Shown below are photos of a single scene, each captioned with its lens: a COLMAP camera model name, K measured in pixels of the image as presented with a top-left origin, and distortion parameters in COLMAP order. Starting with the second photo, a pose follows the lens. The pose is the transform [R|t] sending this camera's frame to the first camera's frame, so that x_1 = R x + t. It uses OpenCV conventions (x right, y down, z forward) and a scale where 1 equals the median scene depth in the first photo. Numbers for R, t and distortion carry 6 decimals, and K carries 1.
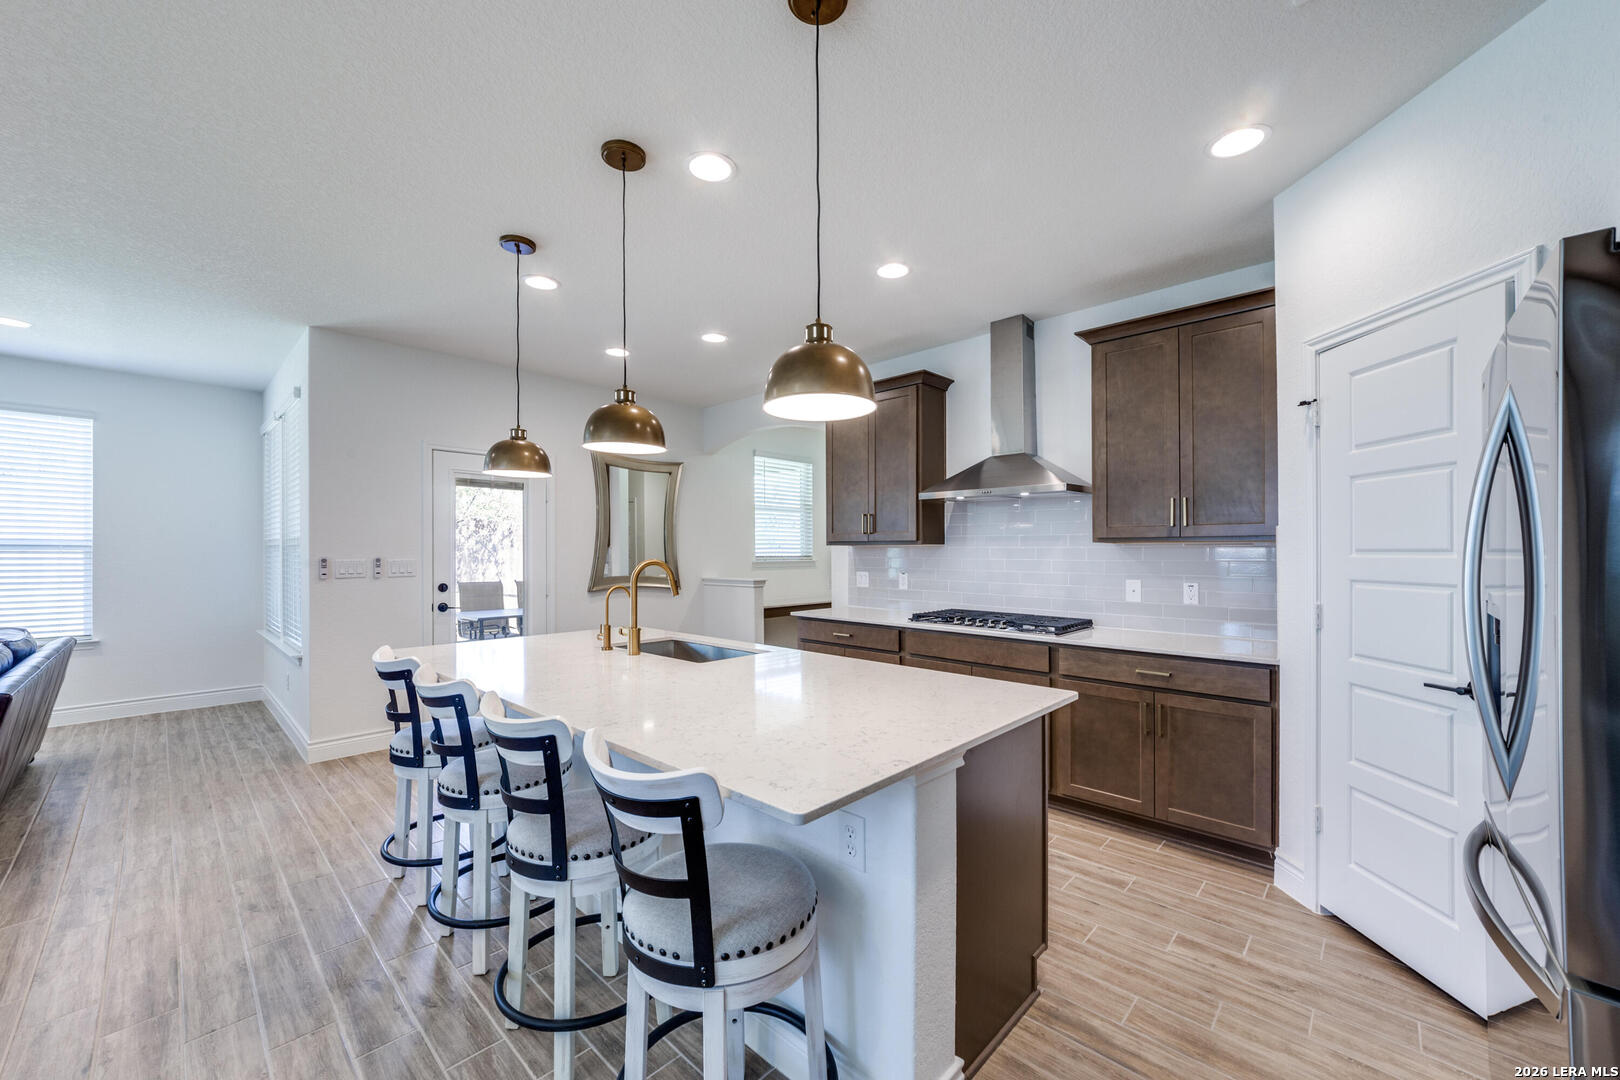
lens RADIAL K [[627.7, 0, 805.7], [0, 627.7, 548.5], [0, 0, 1]] dist [0.025217, -0.000105]
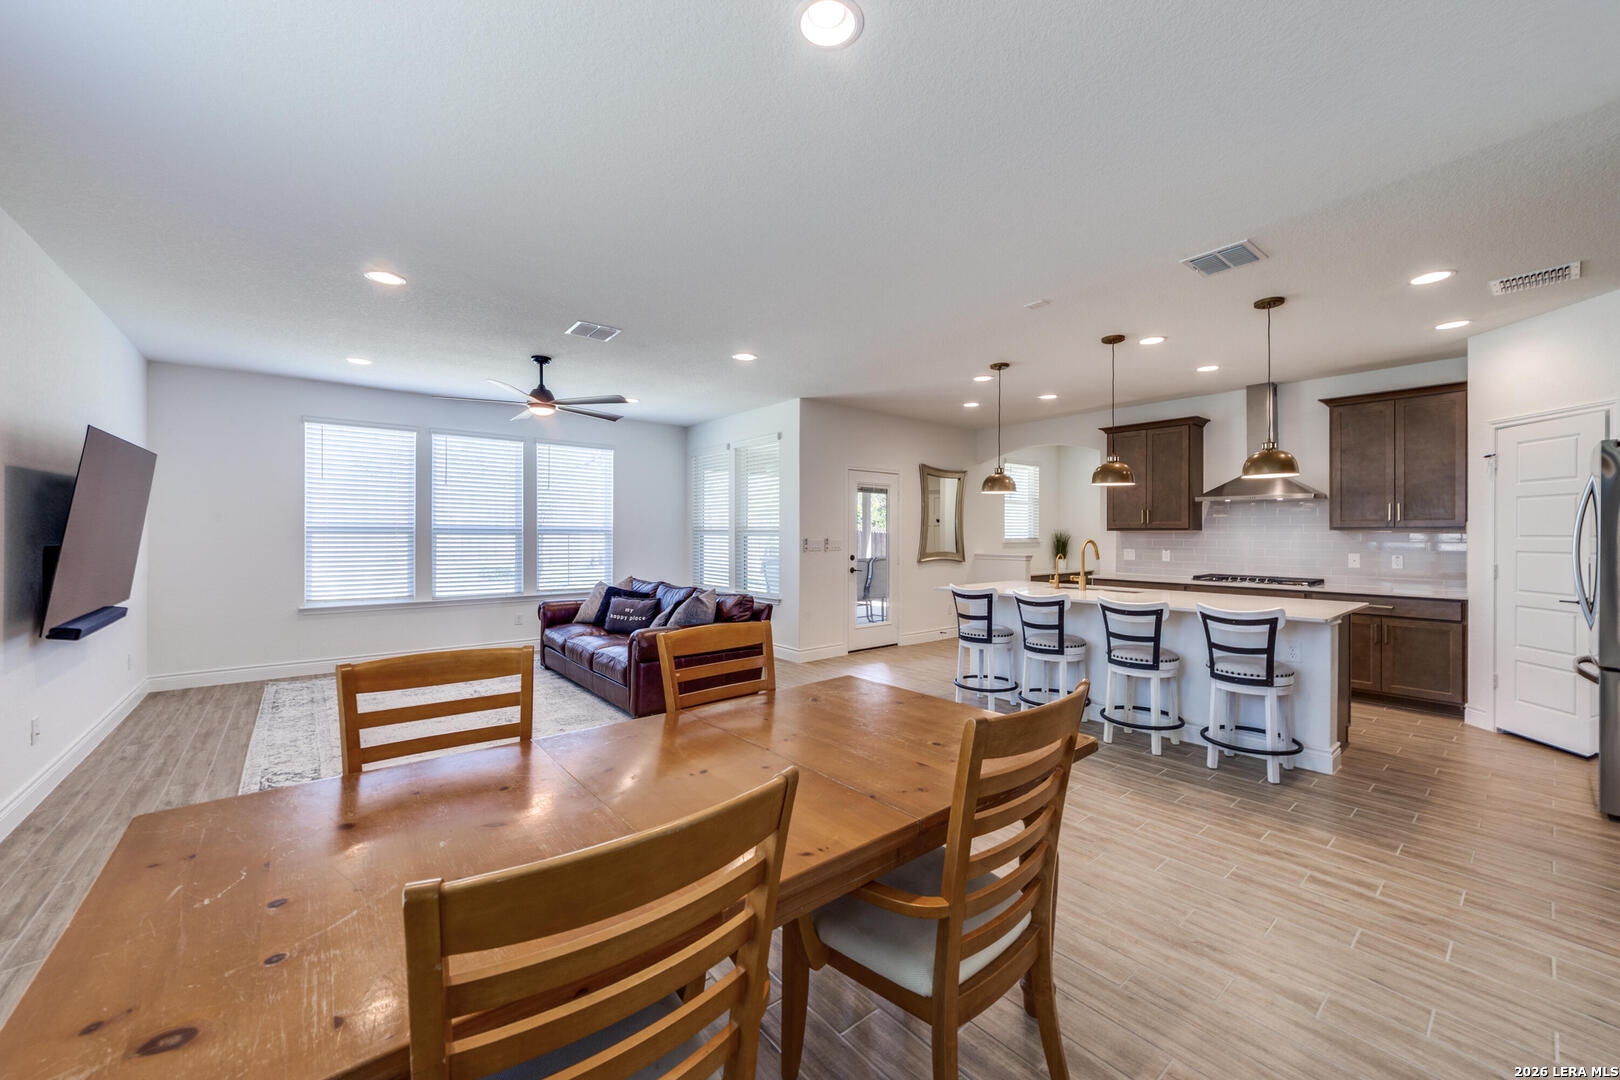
lens RADIAL K [[622.7, 0, 813.5], [0, 622.7, 537.9], [0, 0, 1]] dist [-0.000180, 0.008484]
pose [[0.994387, 0.003460, -0.105749, -0.733941], [-0.002277, 0.999934, 0.011300, -0.005677], [0.105781, -0.010996, 0.994329, -0.775036]]
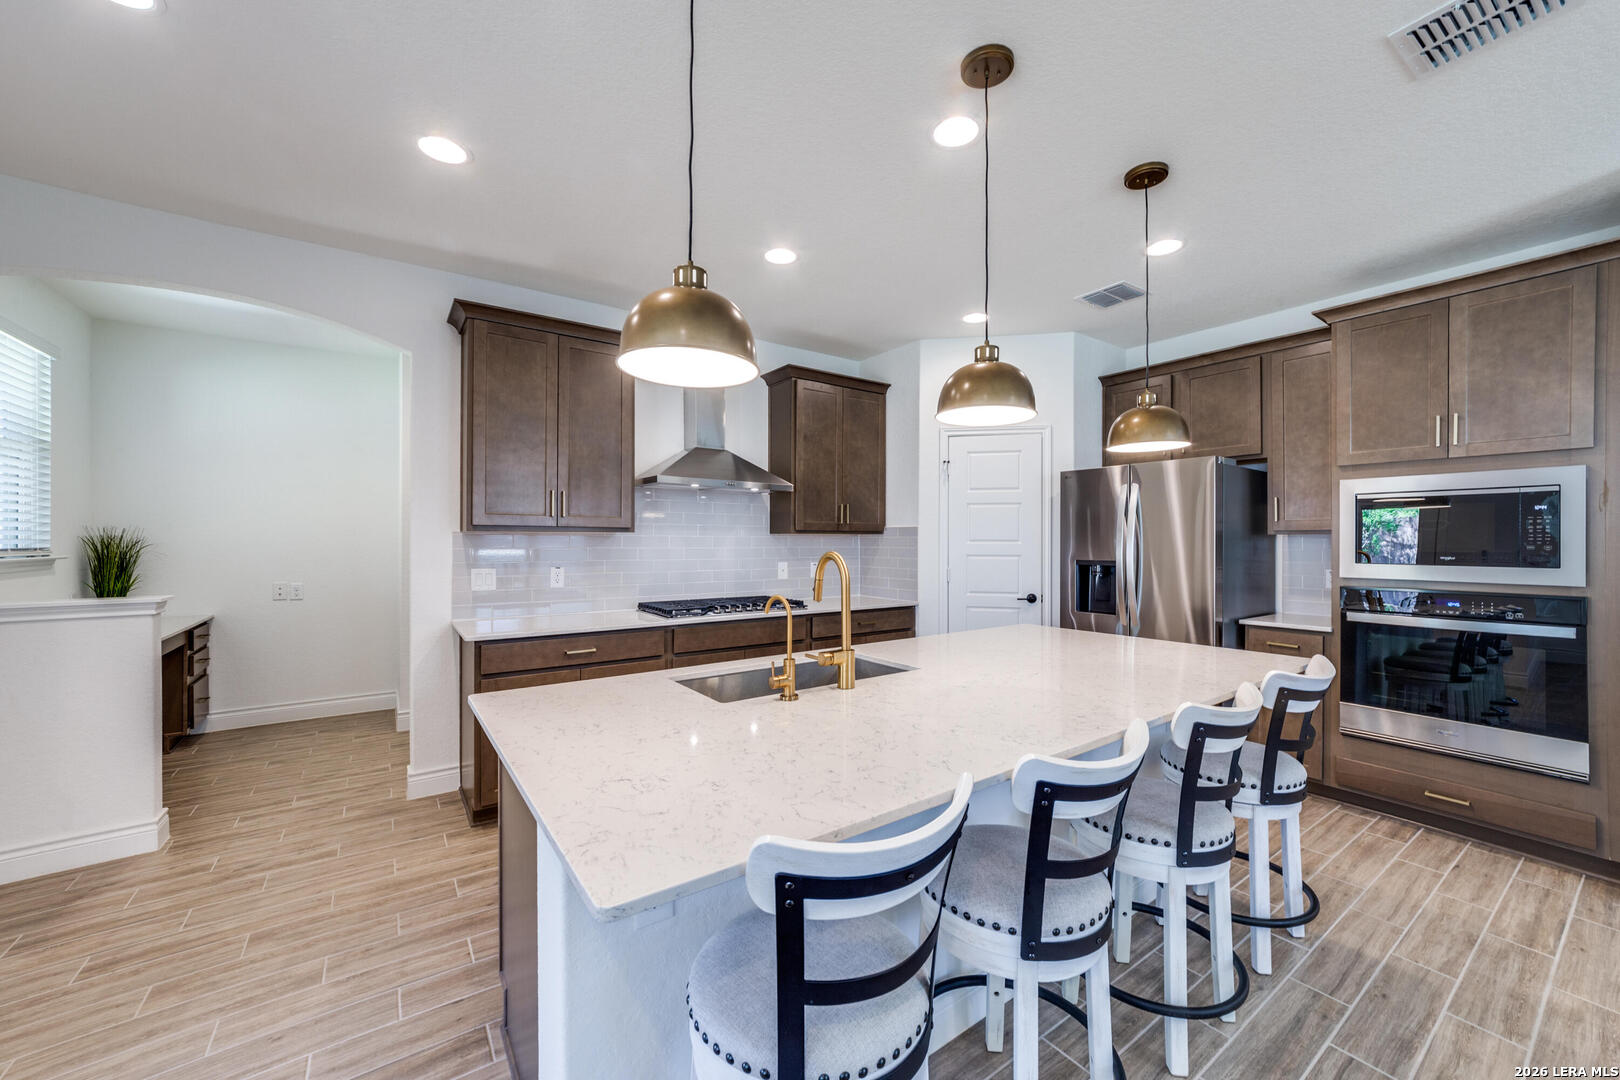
lens RADIAL K [[622.7, 0, 813.5], [0, 622.7, 537.9], [0, 0, 1]] dist [-0.000180, 0.008484]
pose [[0.184541, 0.007256, 0.982798, -0.820923], [-0.005513, 0.999965, -0.006348, 0.007456], [-0.982809, -0.004247, 0.184574, 0.778682]]
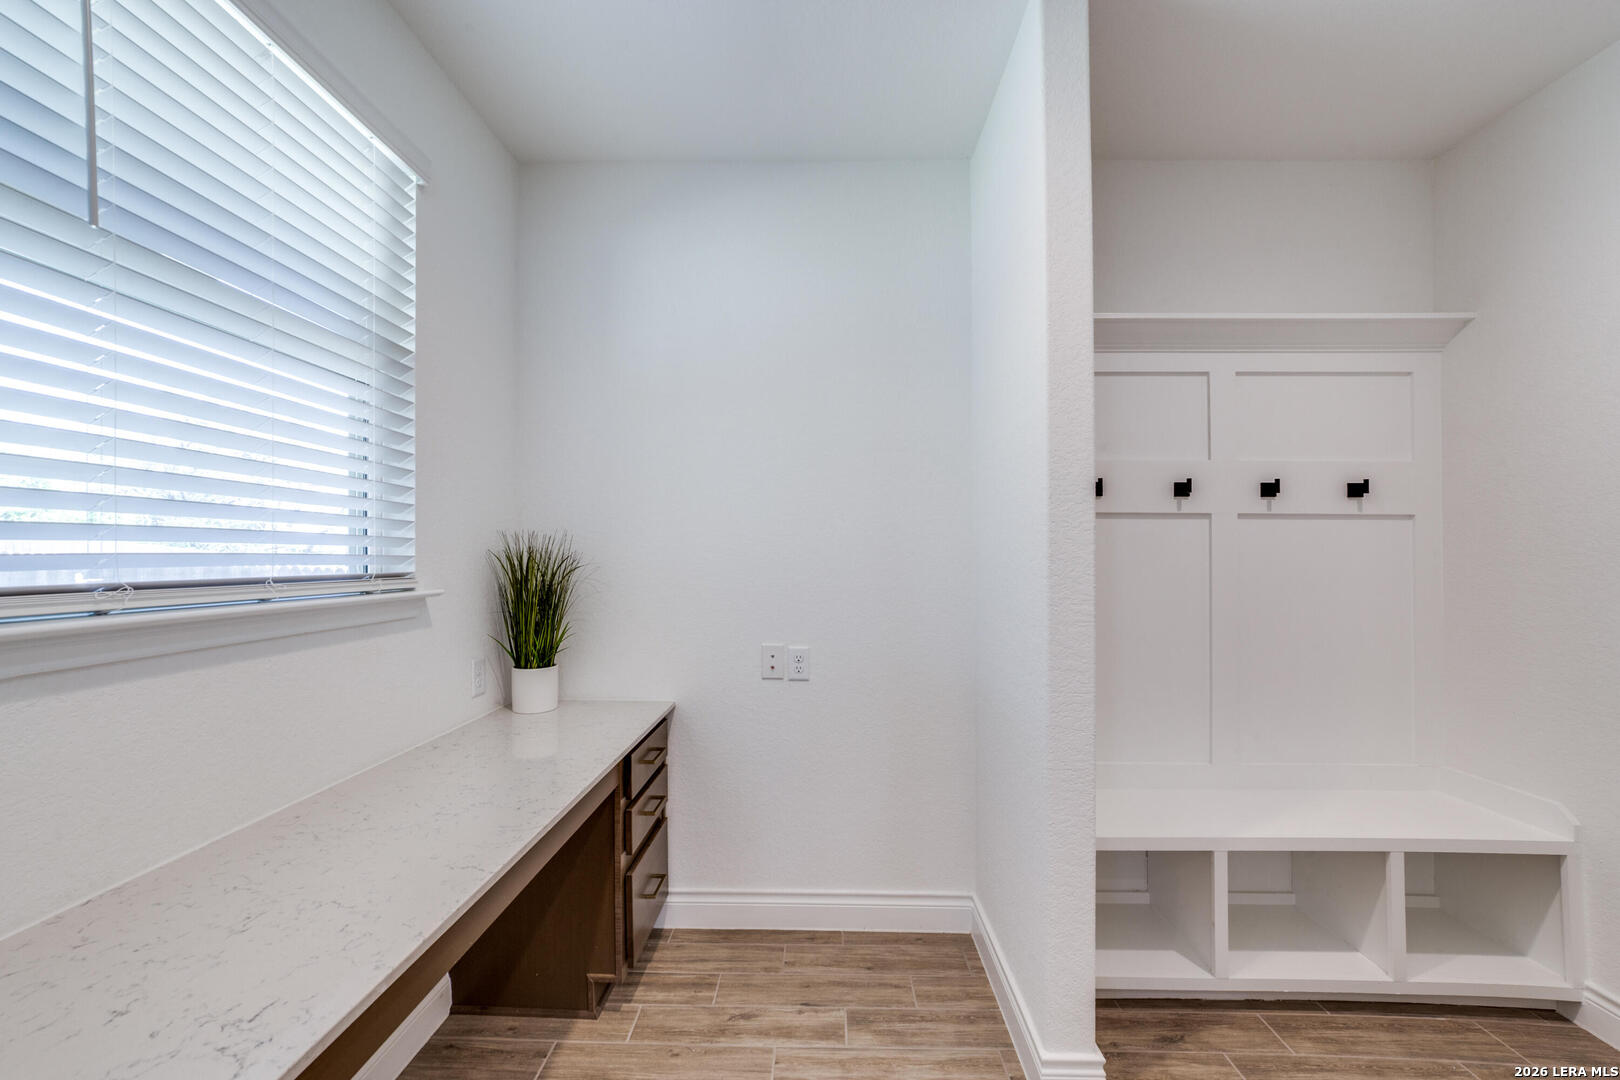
lens RADIAL K [[622.7, 0, 813.5], [0, 622.7, 537.9], [0, 0, 1]] dist [-0.000180, 0.008484]
pose [[0.733963, 0.012395, 0.679076, -0.089096], [0.005252, 0.999700, -0.023923, 0.010639], [-0.679169, 0.021125, 0.733678, 1.681736]]
